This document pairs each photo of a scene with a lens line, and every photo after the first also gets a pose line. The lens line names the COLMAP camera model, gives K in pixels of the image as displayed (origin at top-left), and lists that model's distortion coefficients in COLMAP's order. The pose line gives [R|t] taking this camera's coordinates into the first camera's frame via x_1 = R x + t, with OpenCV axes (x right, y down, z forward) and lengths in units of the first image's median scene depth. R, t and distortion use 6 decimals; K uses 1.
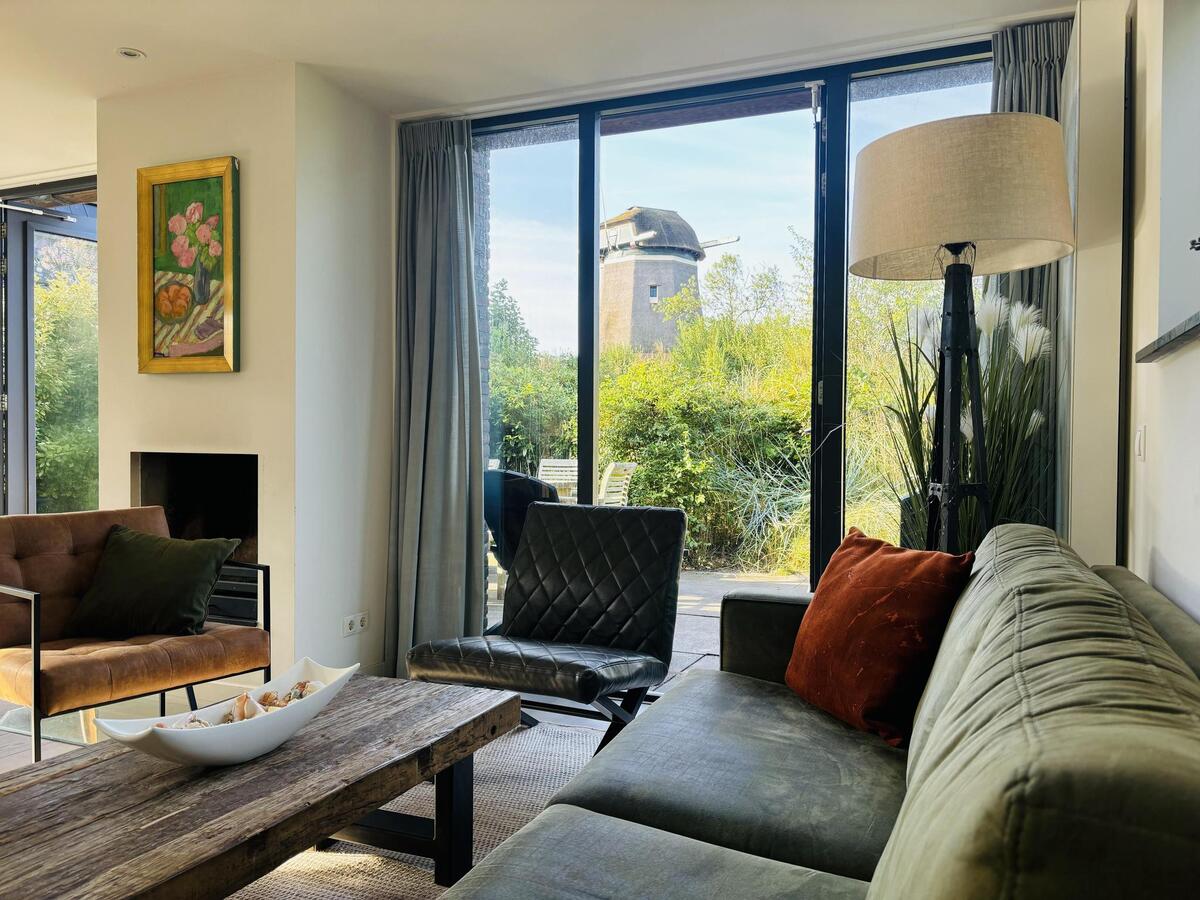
lens RADIAL K [[908.8, 0, 596.3], [0, 908.8, 456.7], [0, 0, 1]] dist [0.016352, -0.024749]
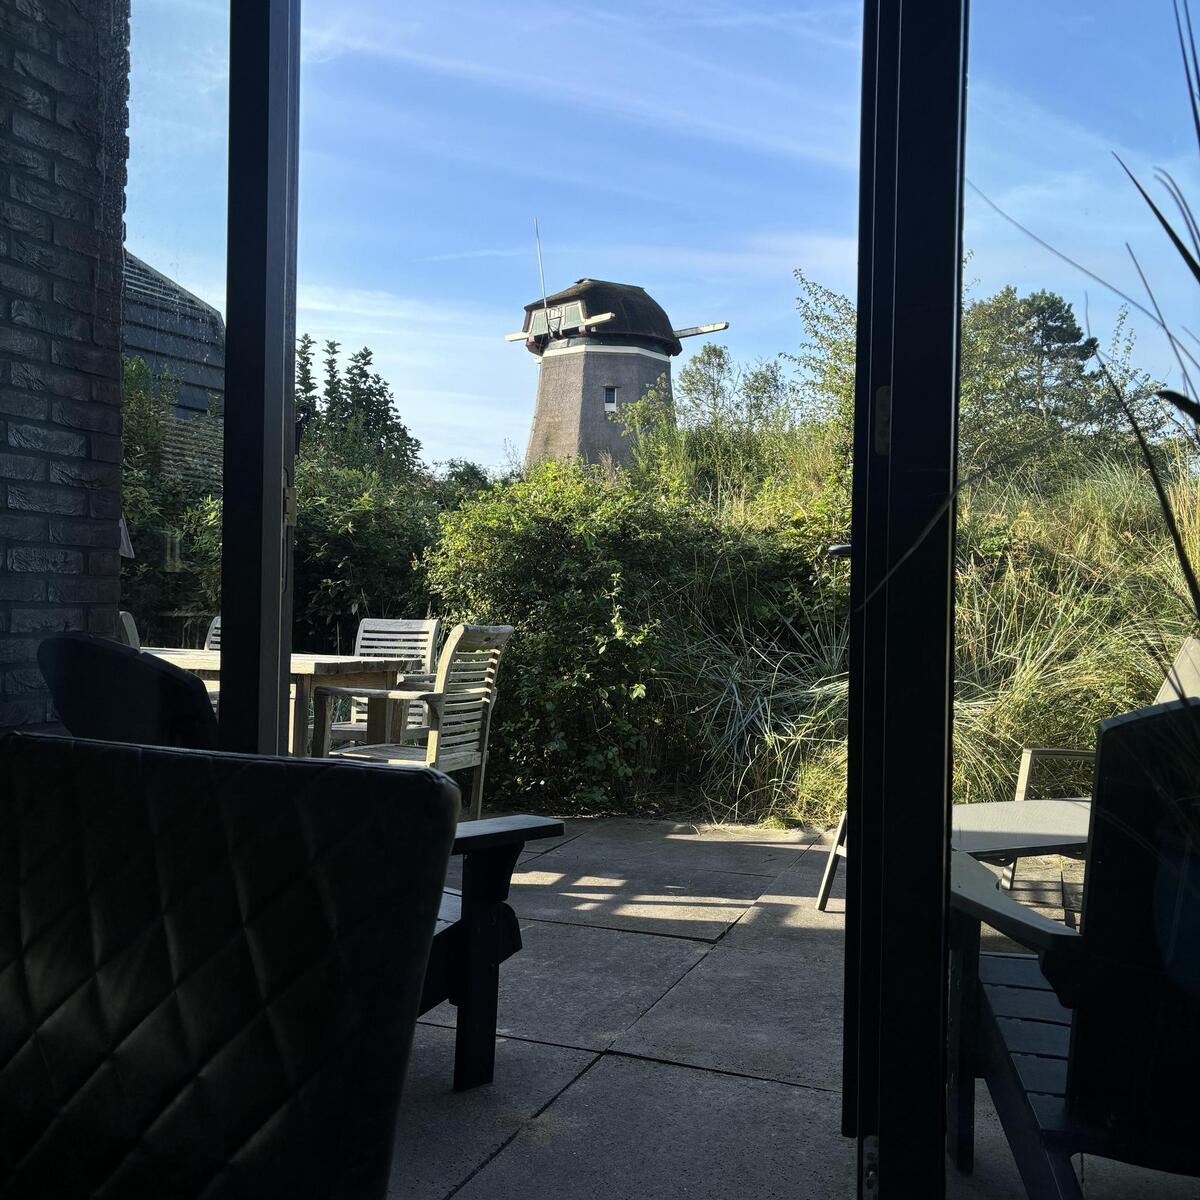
lens RADIAL K [[1186.5, 0, 602.5], [0, 1186.5, 592.4], [0, 0, 1]] dist [0.069160, 0.000000]
pose [[0.998645, 0.013232, 0.050335, 0.044361], [-0.011966, 0.999606, -0.025371, 0.002790], [-0.050651, 0.024734, 0.998410, 0.209197]]
